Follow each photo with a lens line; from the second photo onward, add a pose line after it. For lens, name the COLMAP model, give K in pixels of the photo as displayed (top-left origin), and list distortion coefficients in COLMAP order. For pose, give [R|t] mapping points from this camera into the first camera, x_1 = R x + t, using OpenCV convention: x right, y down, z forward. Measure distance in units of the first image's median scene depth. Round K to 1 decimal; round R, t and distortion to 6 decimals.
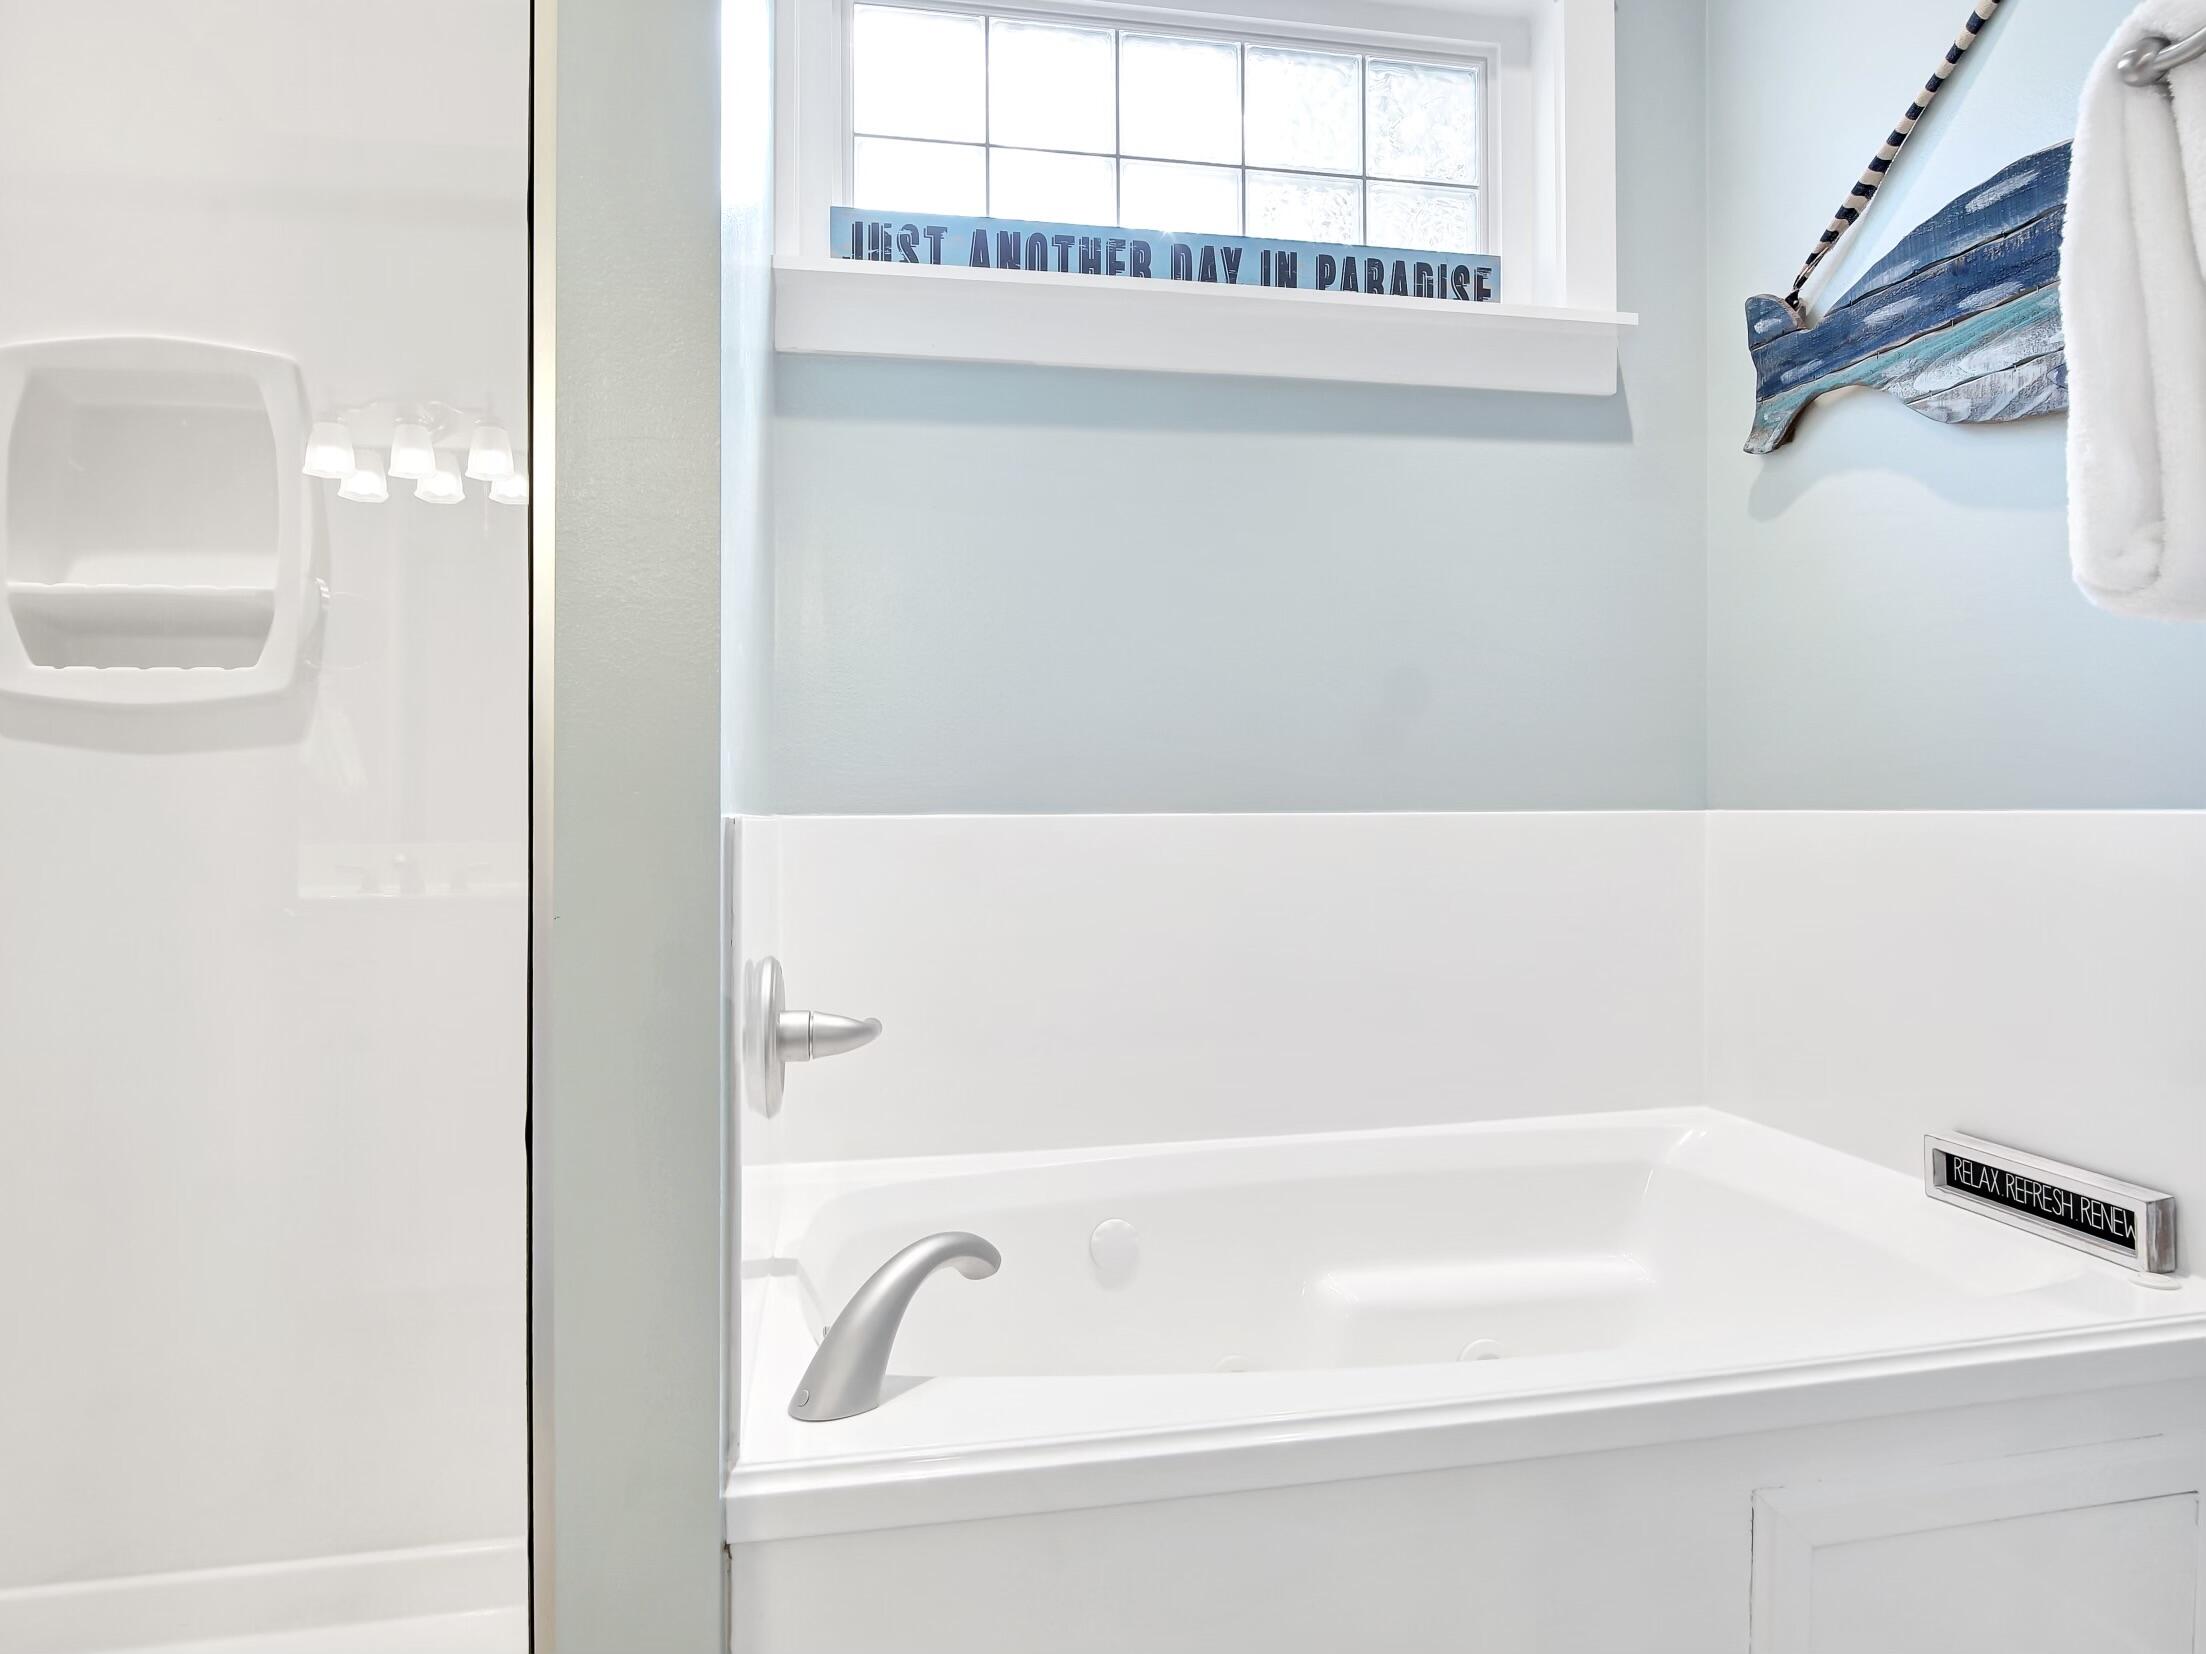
lens RADIAL K [[1373.8, 0, 1109.9], [0, 1373.8, 840.1], [0, 0, 1]] dist [-0.024415, 0.004239]
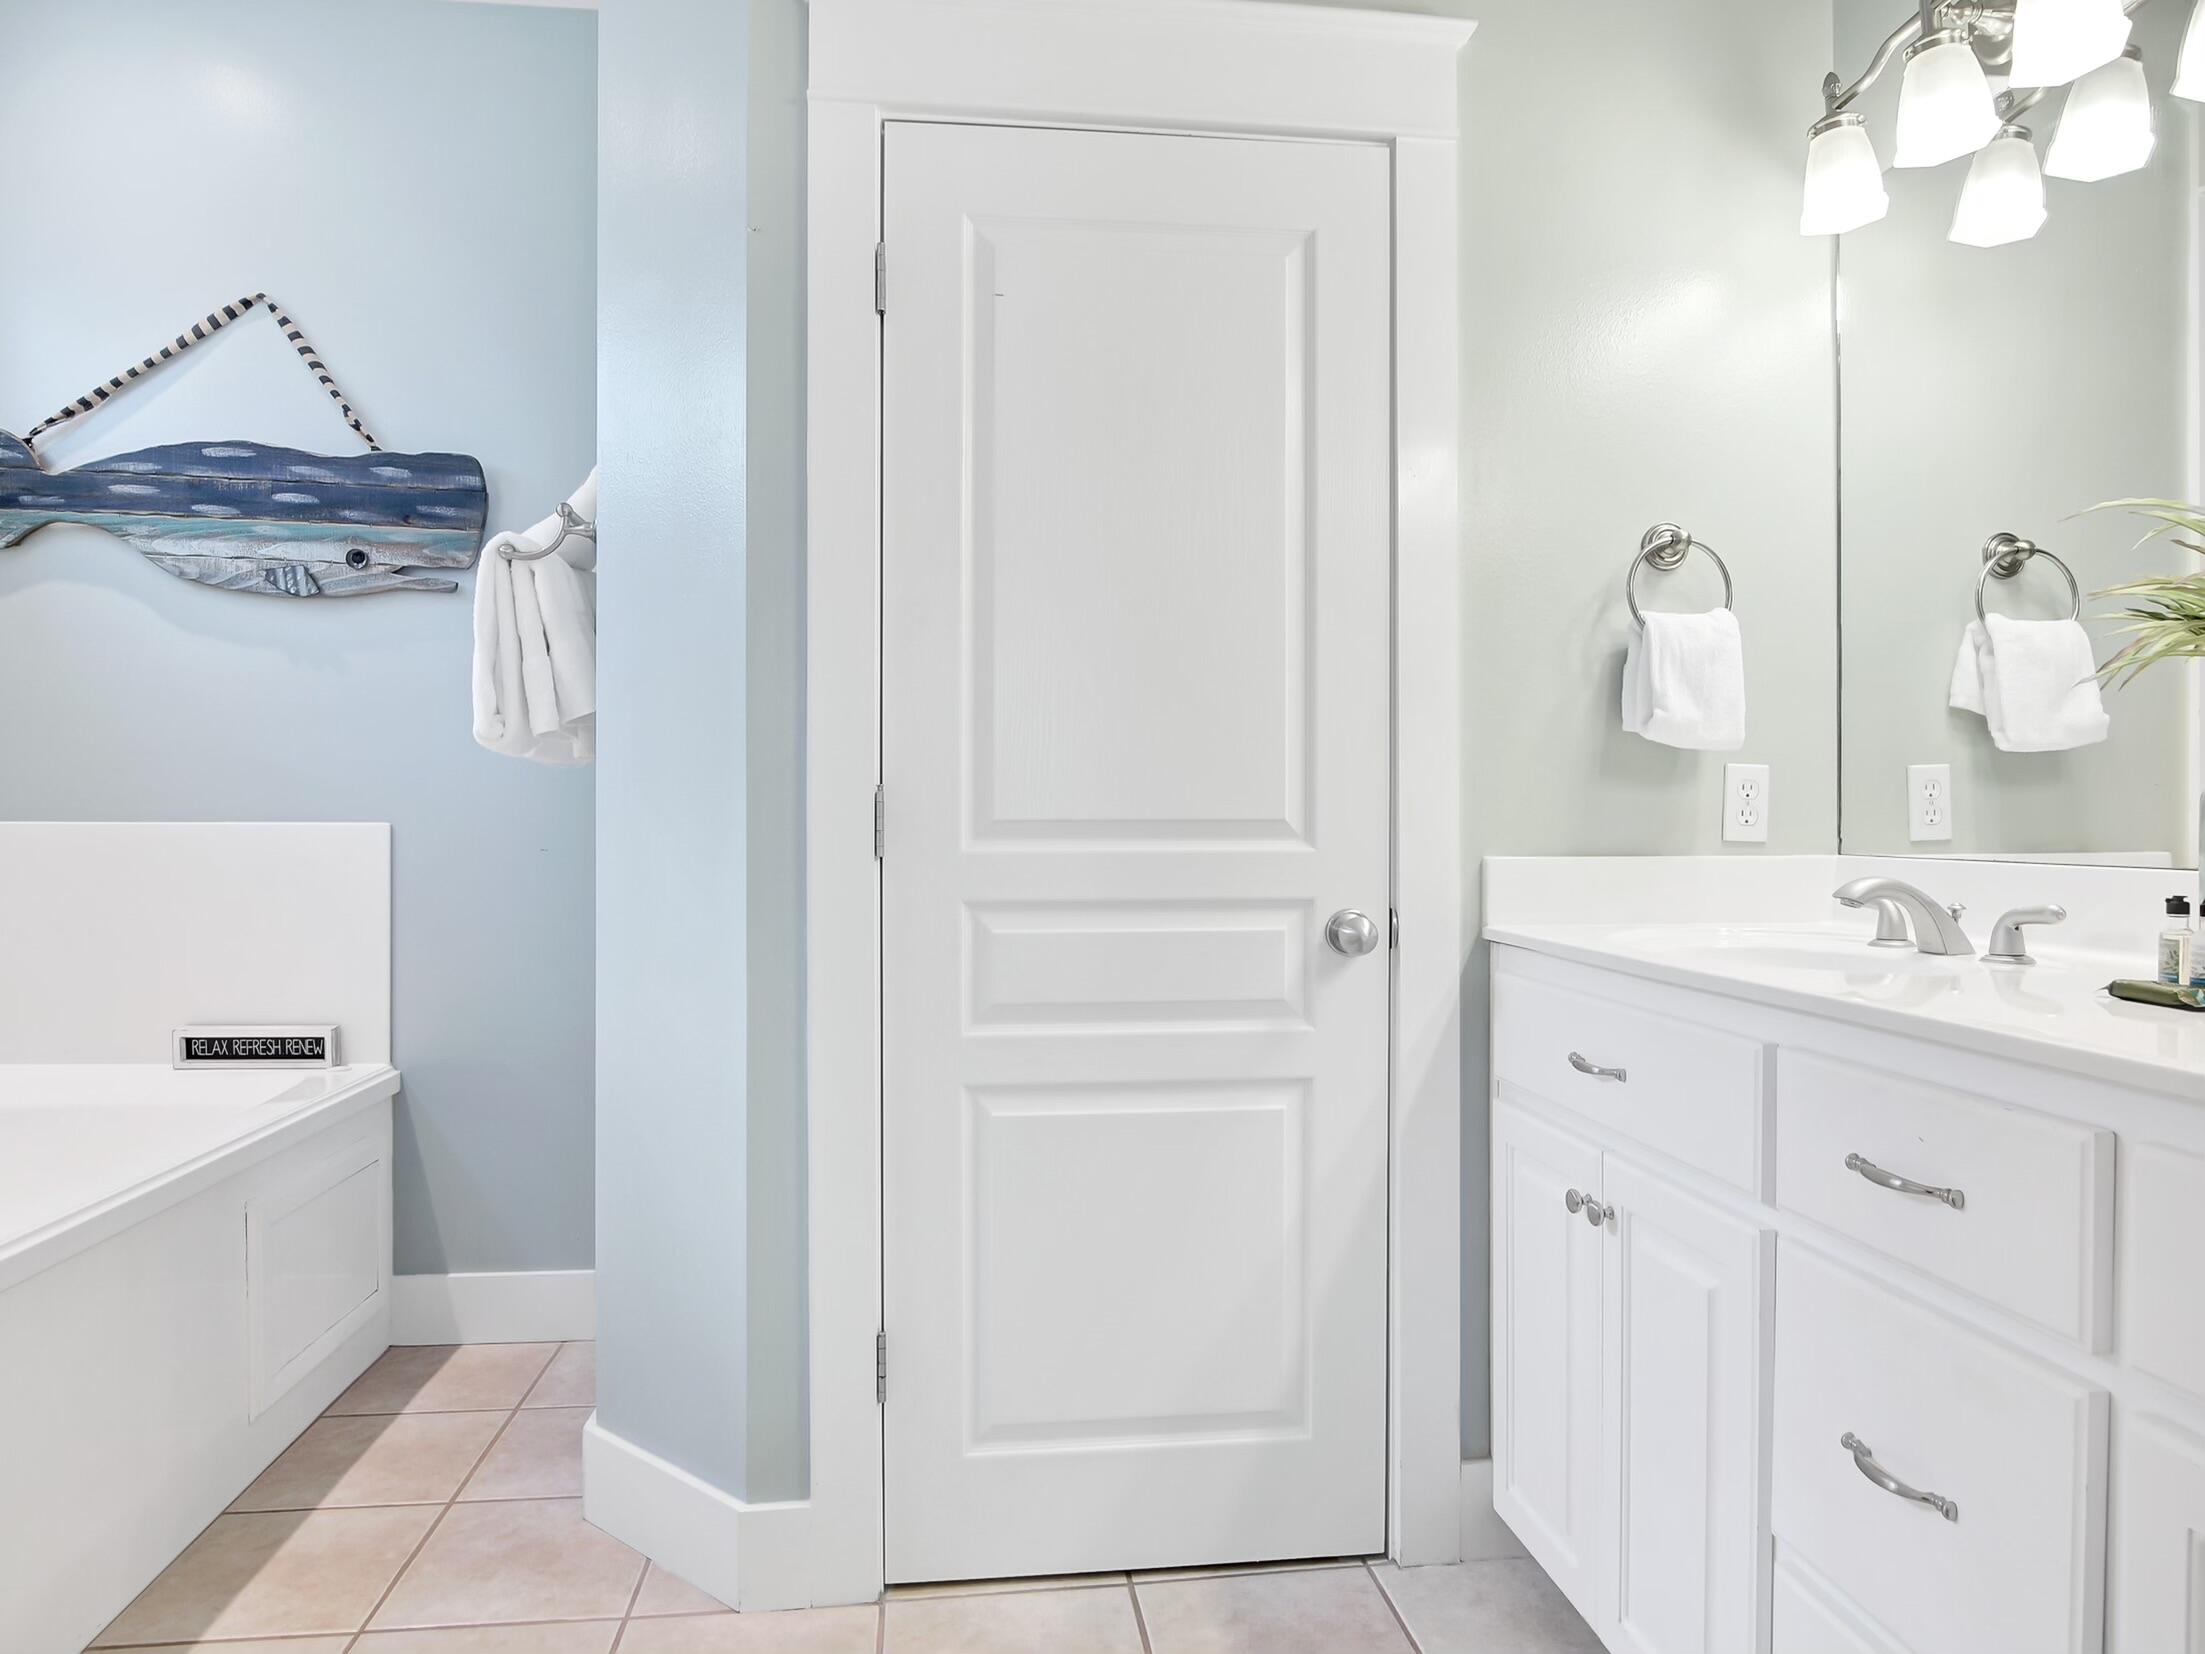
lens RADIAL K [[1373.2, 0, 1112.7], [0, 1373.2, 825.4], [0, 0, 1]] dist [-0.024415, 0.004239]
pose [[0.081128, 0.004749, 0.996692, -0.874111], [0.011904, 0.999913, -0.005733, 0.003782], [-0.996633, 0.012329, 0.081064, -0.206749]]
